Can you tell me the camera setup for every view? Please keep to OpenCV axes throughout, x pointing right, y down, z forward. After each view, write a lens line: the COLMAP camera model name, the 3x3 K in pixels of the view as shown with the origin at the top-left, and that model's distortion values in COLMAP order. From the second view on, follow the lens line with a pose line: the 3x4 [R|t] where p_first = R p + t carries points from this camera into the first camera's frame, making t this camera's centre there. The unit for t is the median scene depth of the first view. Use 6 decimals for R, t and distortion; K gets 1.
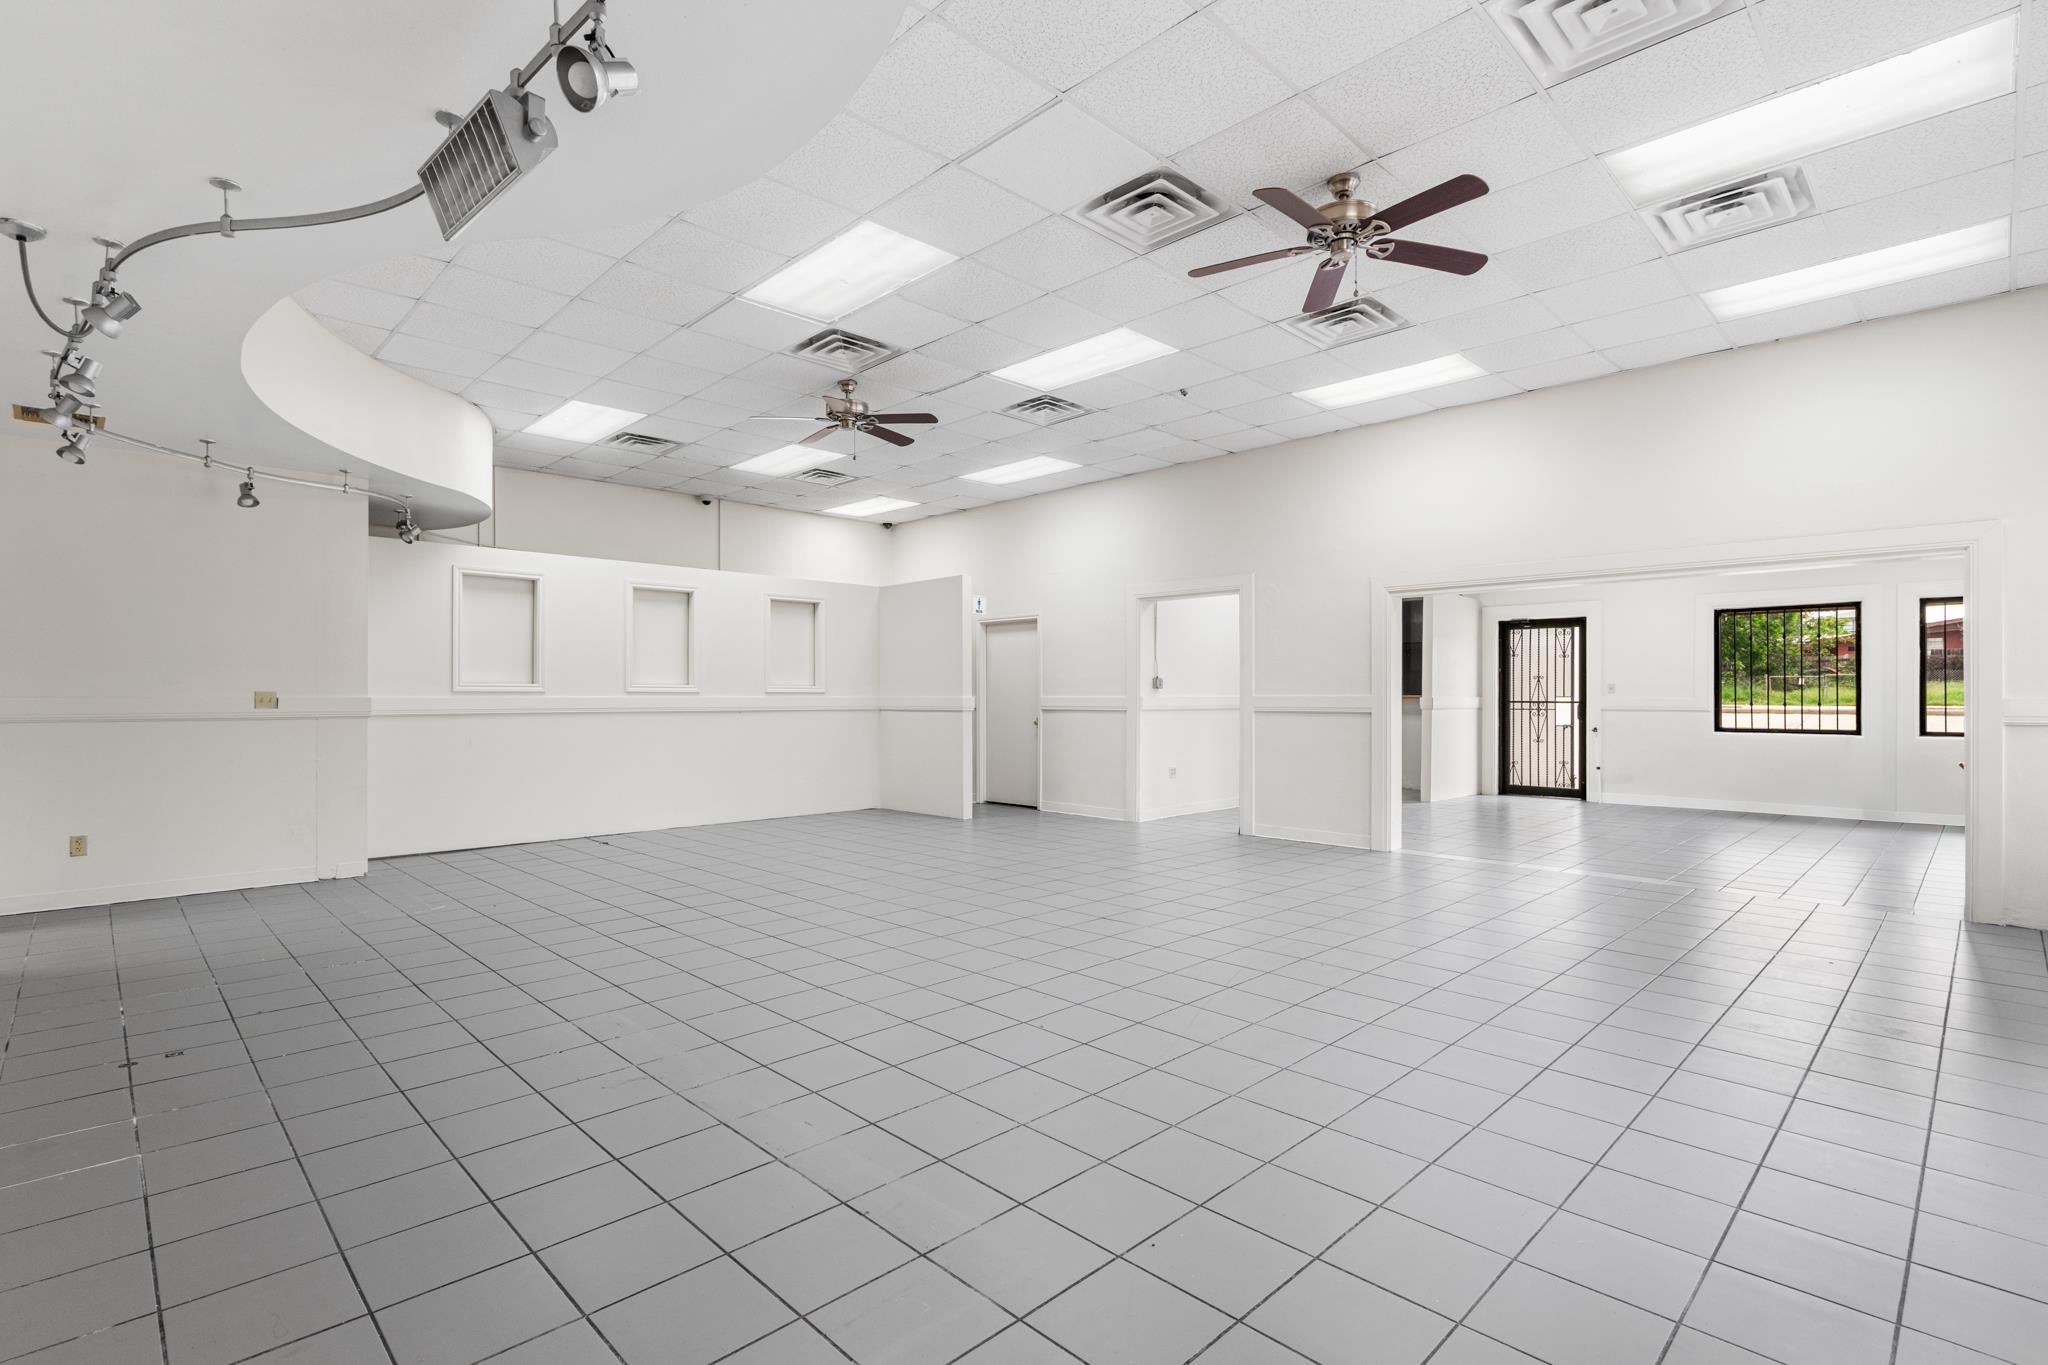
lens RADIAL K [[990.8, 0, 1026.1], [0, 990.8, 735.4], [0, 0, 1]] dist [0.005425, 0.000916]
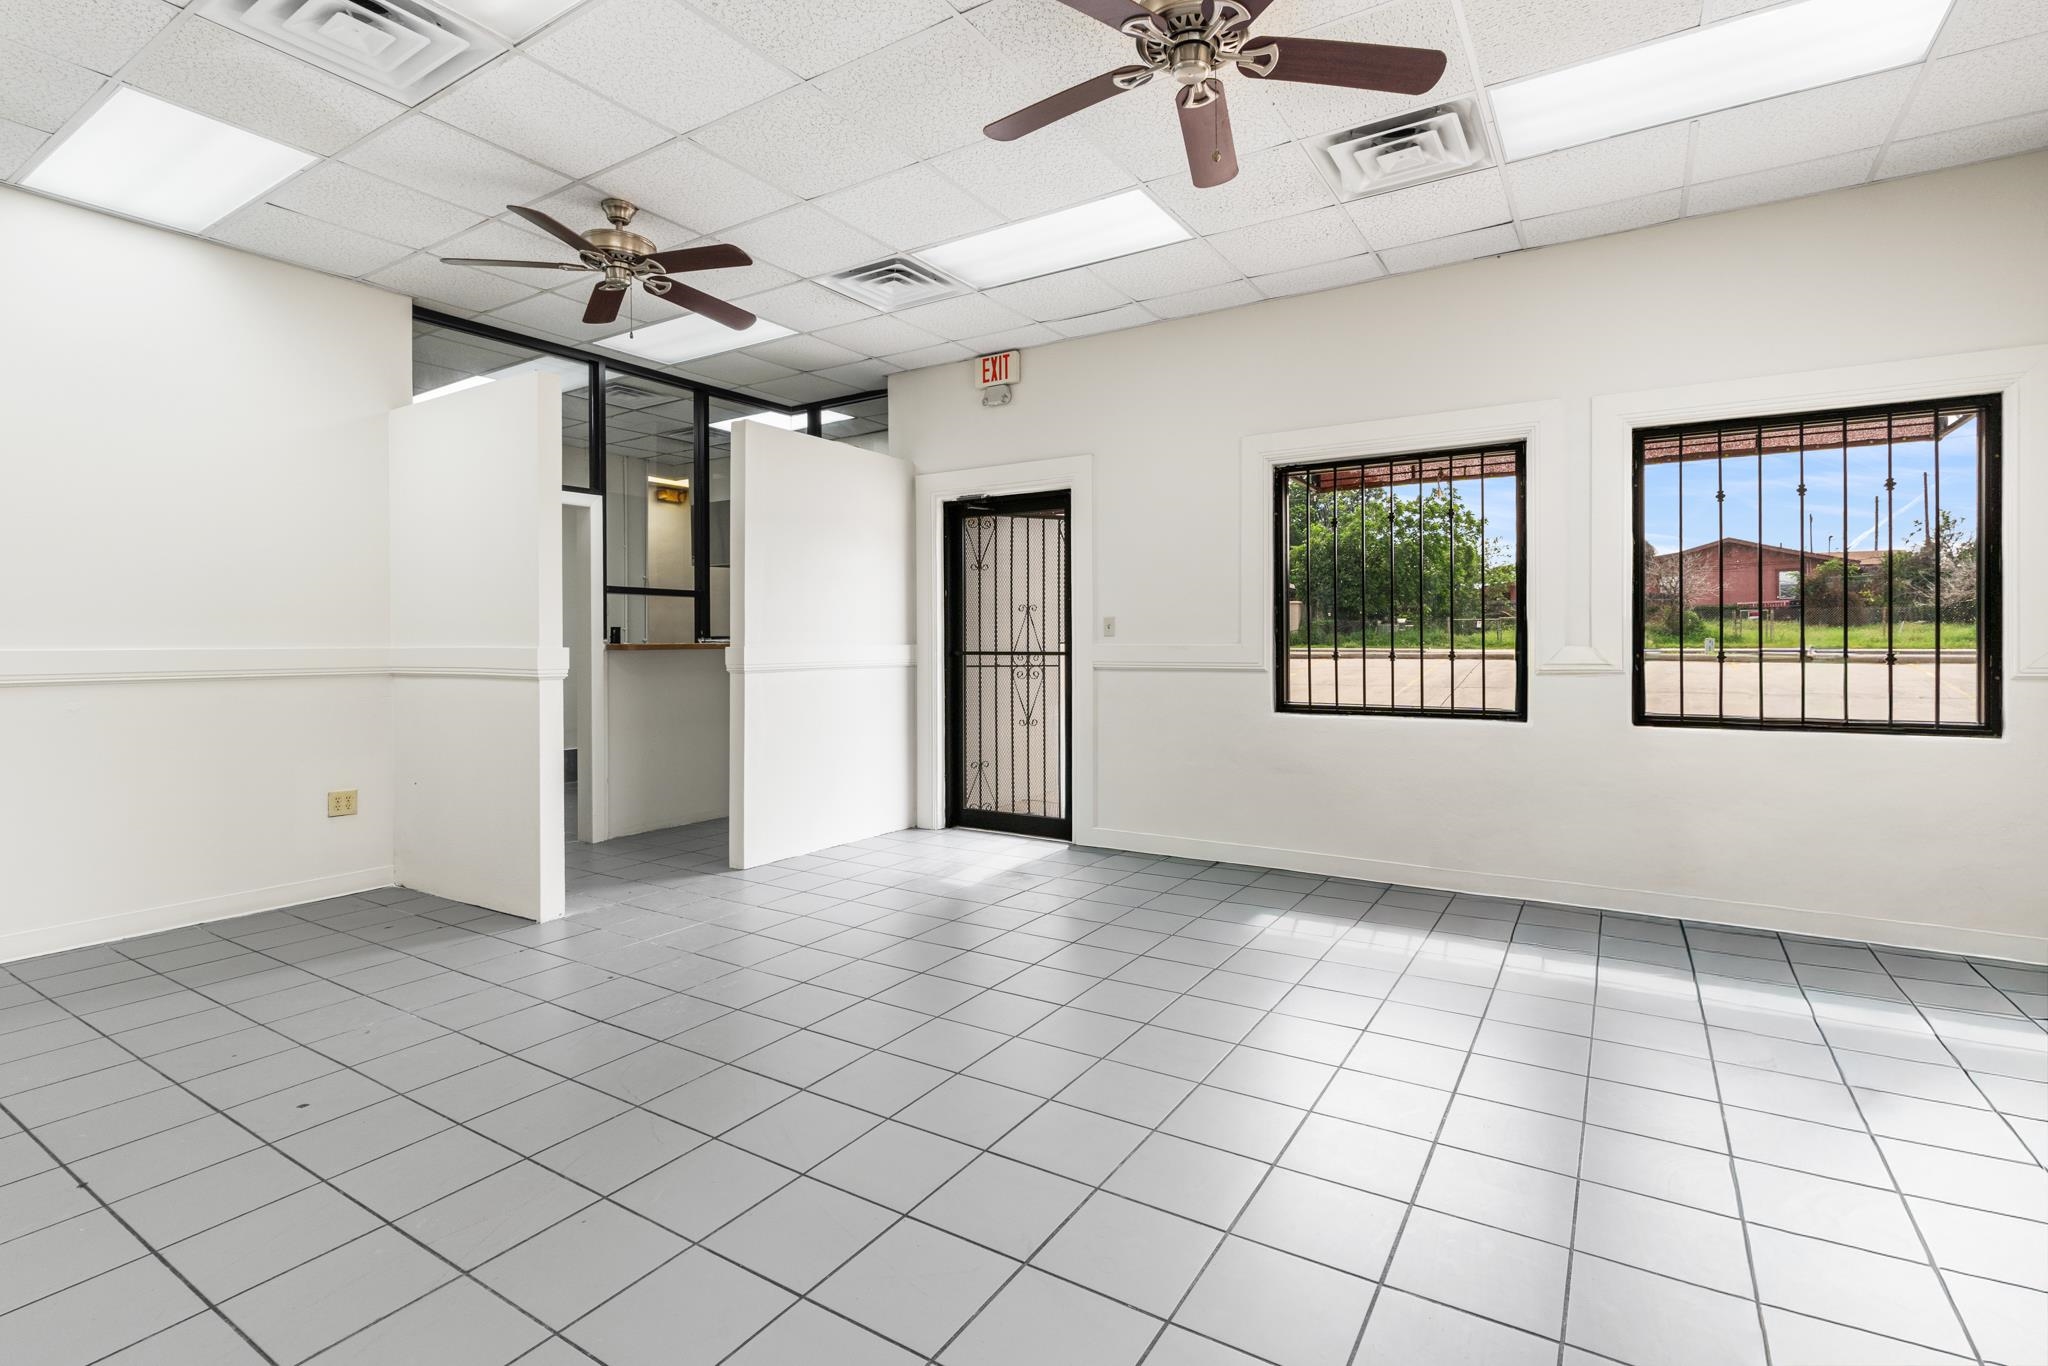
lens RADIAL K [[949.0, 0, 1024.0], [0, 949.0, 683.0], [0, 0, 1]] dist [-0.003018, -0.000343]
pose [[0.978883, -0.018353, 0.203594, 0.412536], [0.018350, 0.999830, 0.001905, -0.018328], [-0.203595, 0.001871, 0.979053, 0.490151]]
